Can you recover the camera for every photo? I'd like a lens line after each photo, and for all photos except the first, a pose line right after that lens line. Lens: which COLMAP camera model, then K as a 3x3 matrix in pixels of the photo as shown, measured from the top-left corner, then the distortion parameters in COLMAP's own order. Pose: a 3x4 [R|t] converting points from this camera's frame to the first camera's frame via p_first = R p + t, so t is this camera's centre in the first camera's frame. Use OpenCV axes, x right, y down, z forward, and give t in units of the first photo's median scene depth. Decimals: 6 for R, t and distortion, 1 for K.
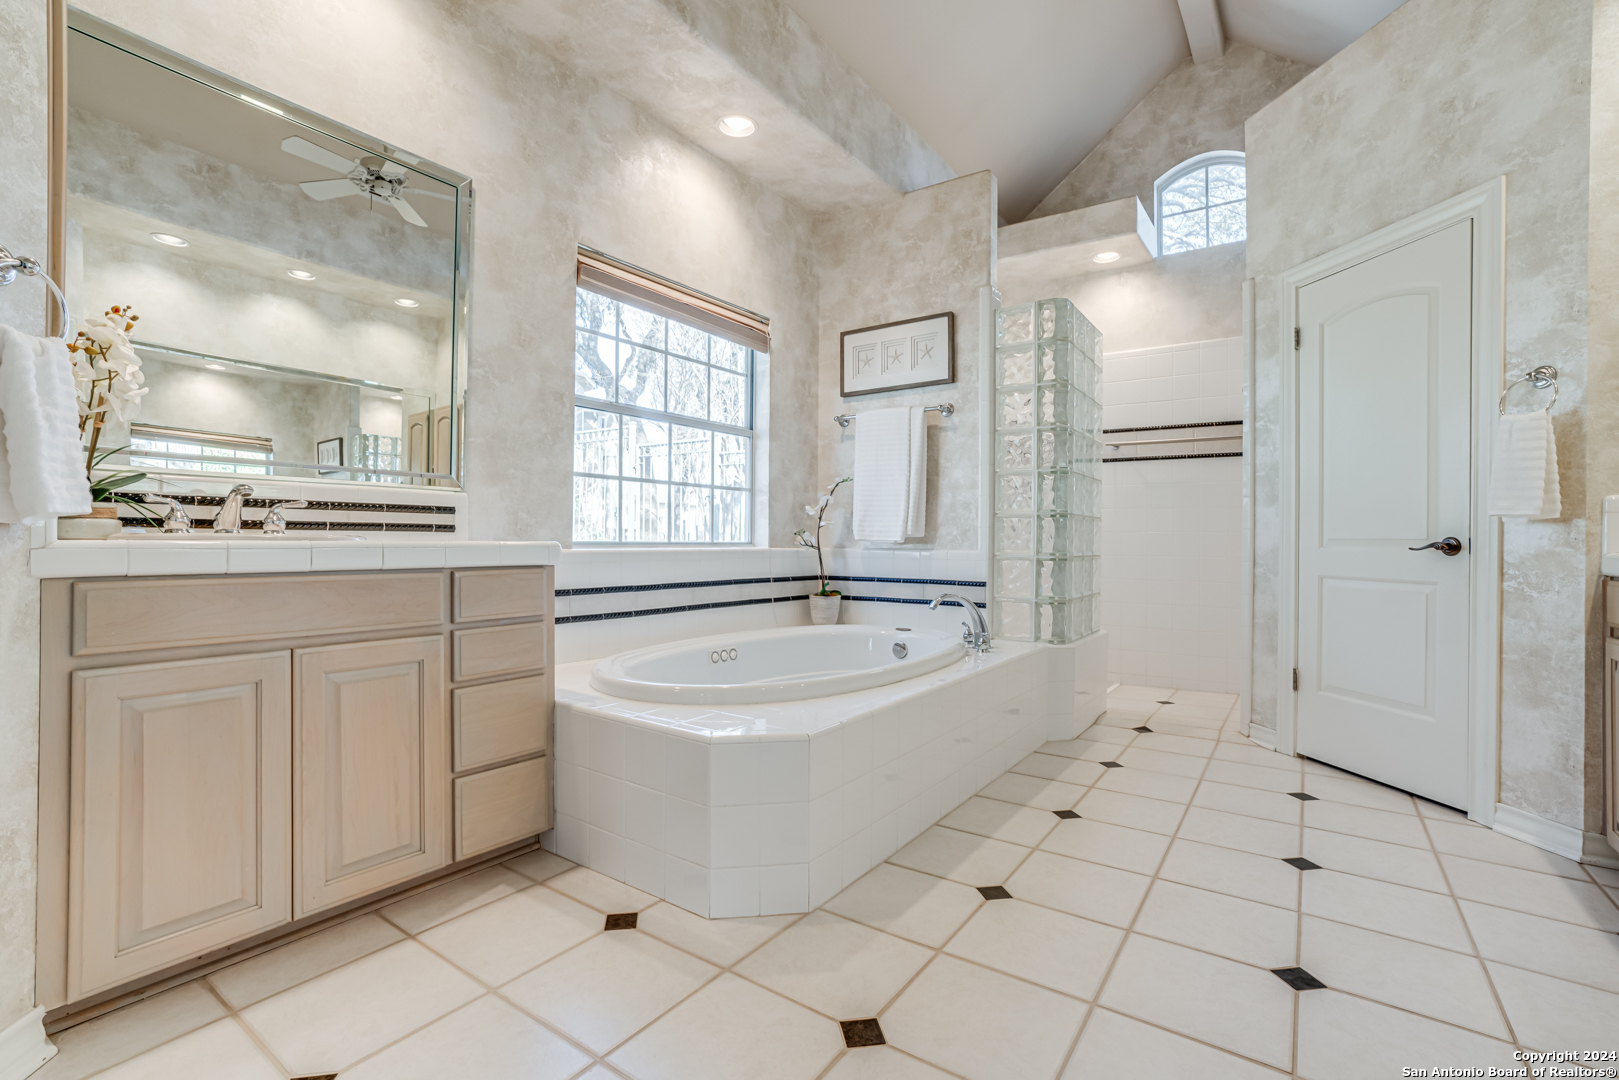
lens RADIAL K [[735.9, 0, 809.5], [0, 735.9, 540.0], [0, 0, 1]] dist [-0.055968, 0.029743]
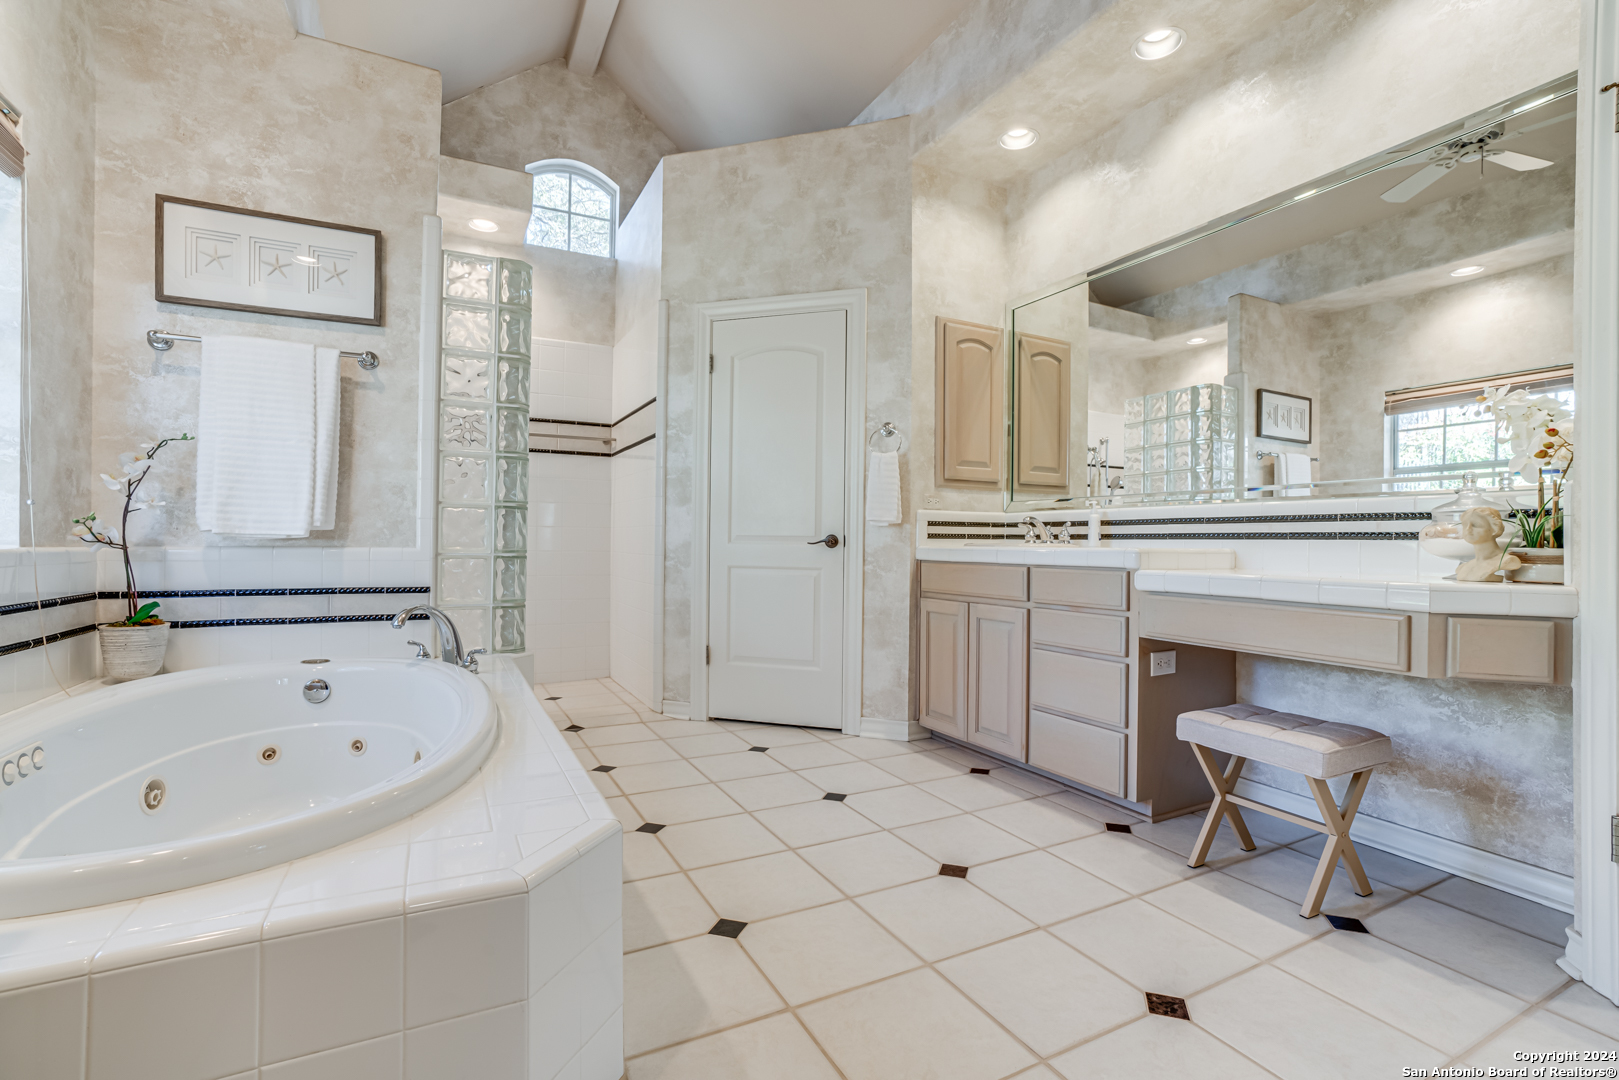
lens RADIAL K [[735.9, 0, 809.5], [0, 735.9, 540.0], [0, 0, 1]] dist [-0.055968, 0.029743]
pose [[0.461617, -0.002520, 0.887076, -0.295460], [-0.007159, 0.999953, 0.006566, -0.002382], [-0.887050, -0.009381, 0.461577, 0.294438]]
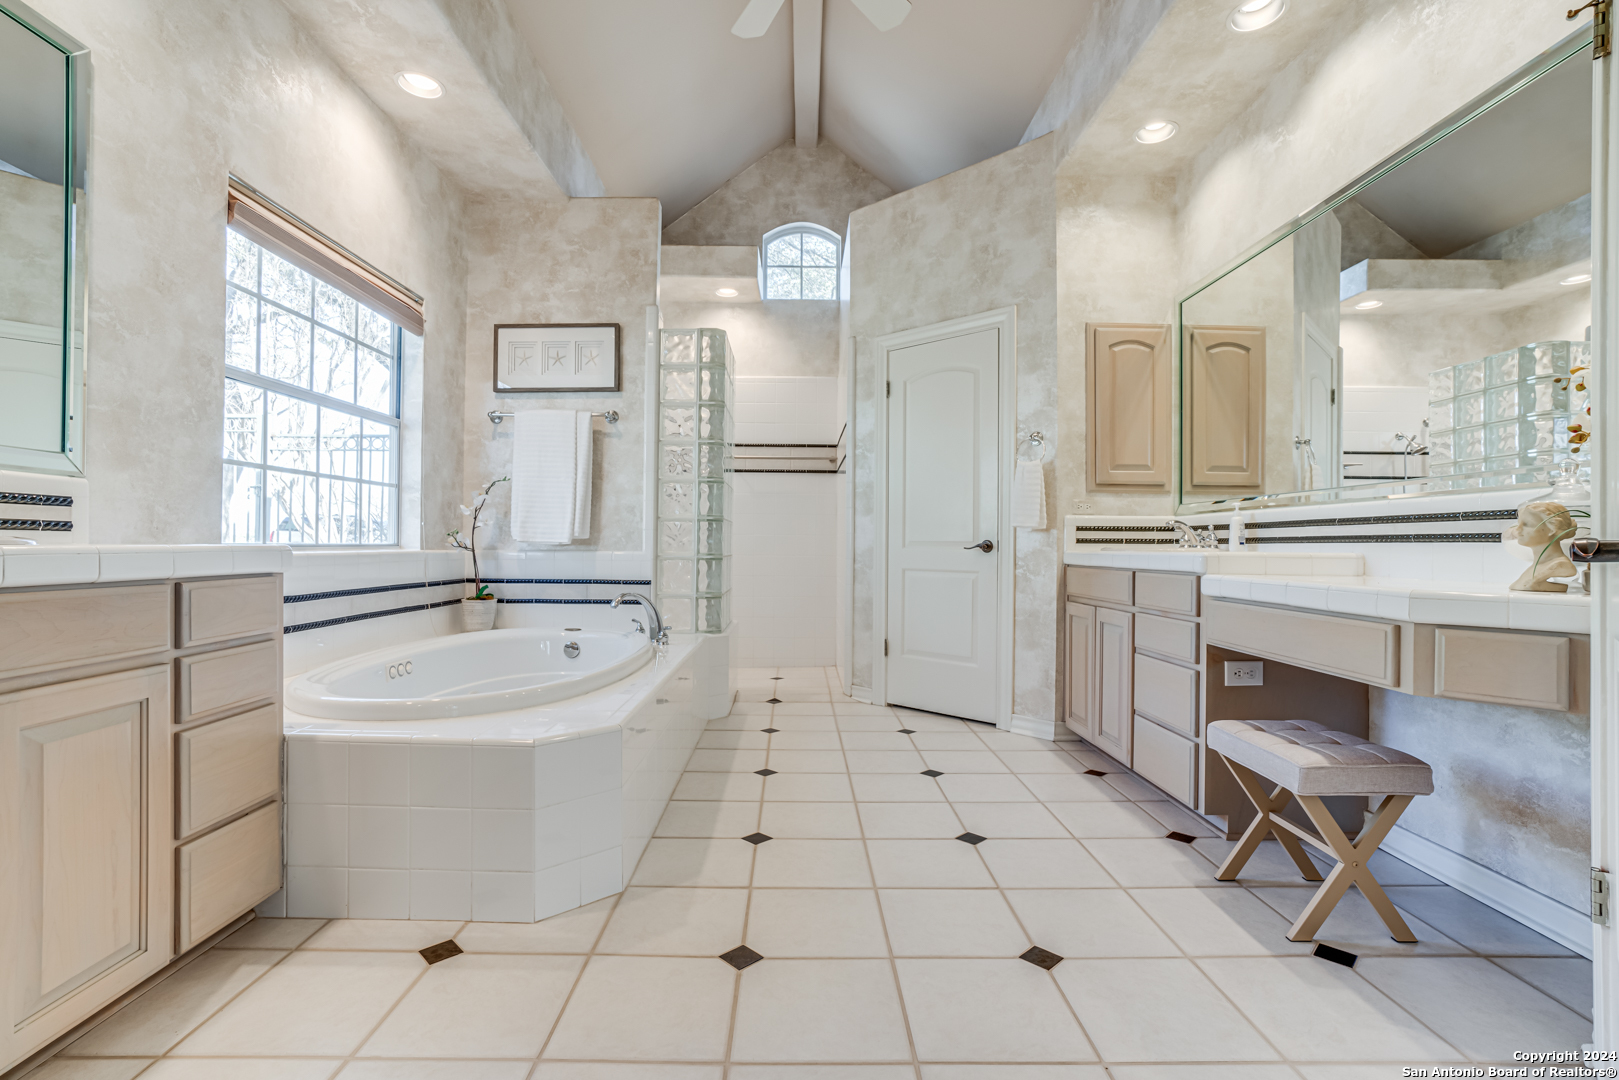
lens RADIAL K [[744.5, 0, 801.5], [0, 744.5, 540.8], [0, 0, 1]] dist [-0.055711, 0.031991]
pose [[0.816091, 0.001243, 0.577922, -0.229587], [-0.001843, 0.999998, 0.000453, -0.002285], [-0.577921, -0.001435, 0.816092, -0.018737]]
